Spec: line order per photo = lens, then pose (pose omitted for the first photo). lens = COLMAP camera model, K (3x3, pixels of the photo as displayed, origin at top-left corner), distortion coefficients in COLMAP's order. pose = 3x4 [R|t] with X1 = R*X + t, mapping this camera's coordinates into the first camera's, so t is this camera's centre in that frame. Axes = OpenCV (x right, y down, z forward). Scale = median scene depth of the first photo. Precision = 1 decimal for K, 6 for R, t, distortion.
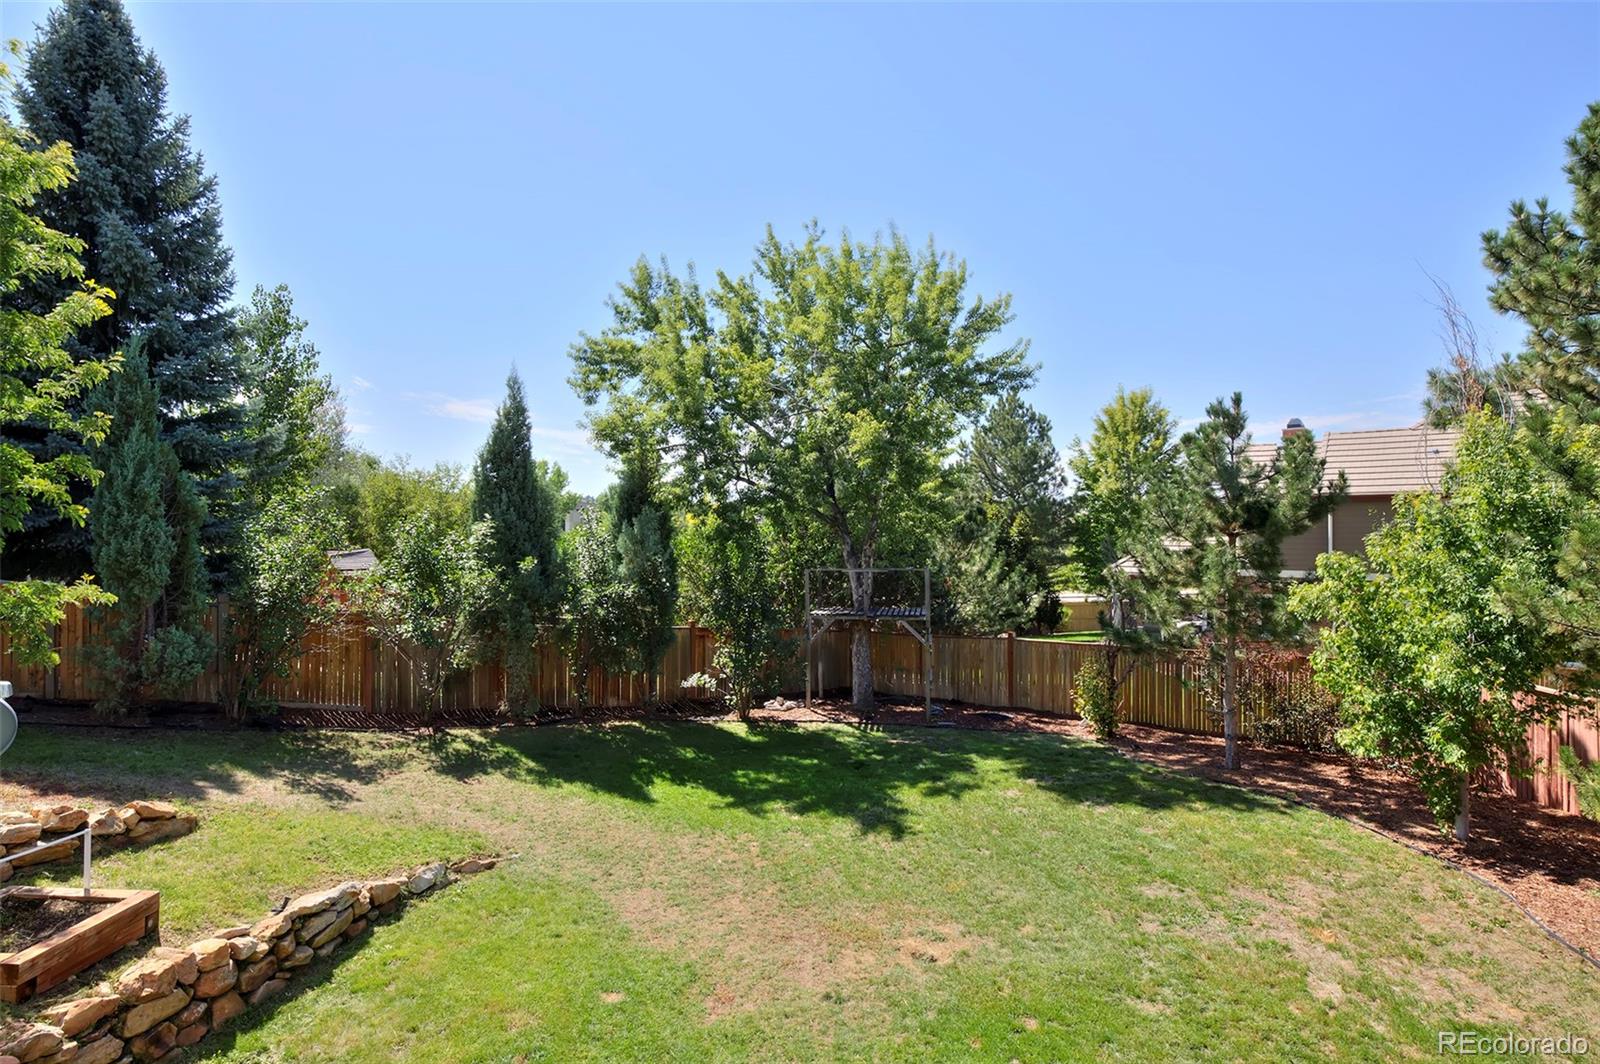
lens RADIAL K [[867.7, 0, 799.8], [0, 867.7, 531.2], [0, 0, 1]] dist [0.001009, 0.000104]
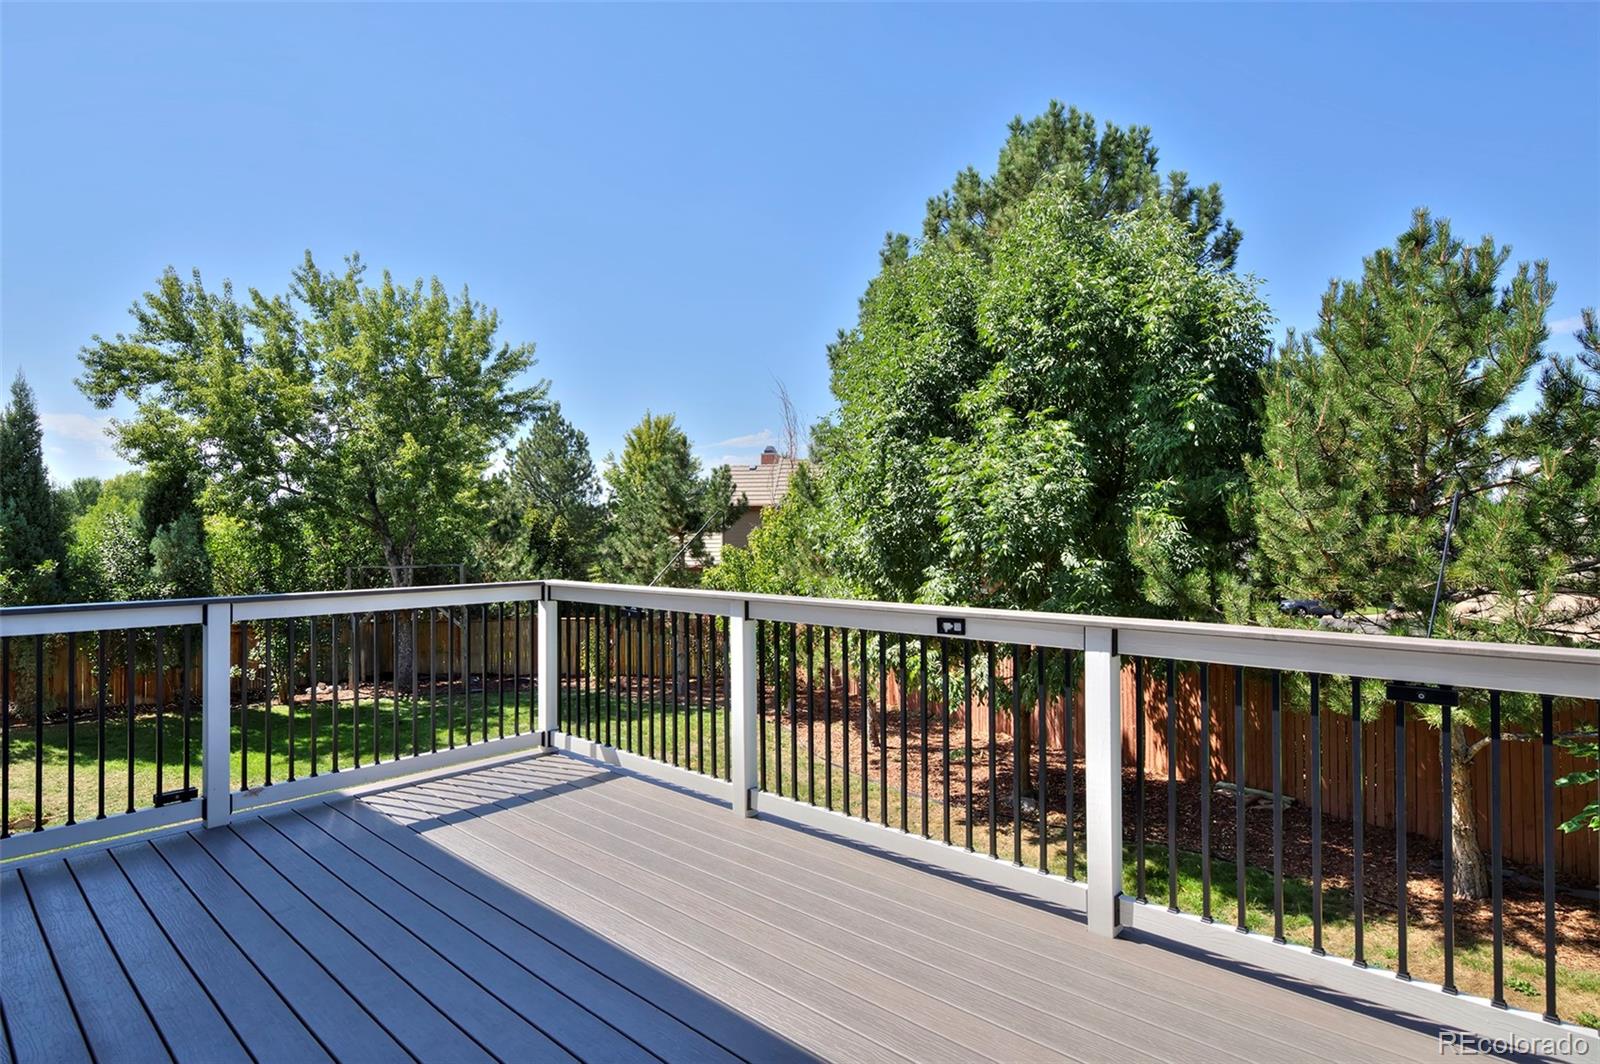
lens RADIAL K [[832.4, 0, 800.0], [0, 832.4, 532.0], [0, 0, 1]] dist [0.006676, -0.007429]
pose [[0.874089, -0.005910, 0.485729, -0.005712], [0.006665, 0.999978, 0.000174, 0.001128], [-0.485719, 0.003085, 0.874109, -0.232077]]
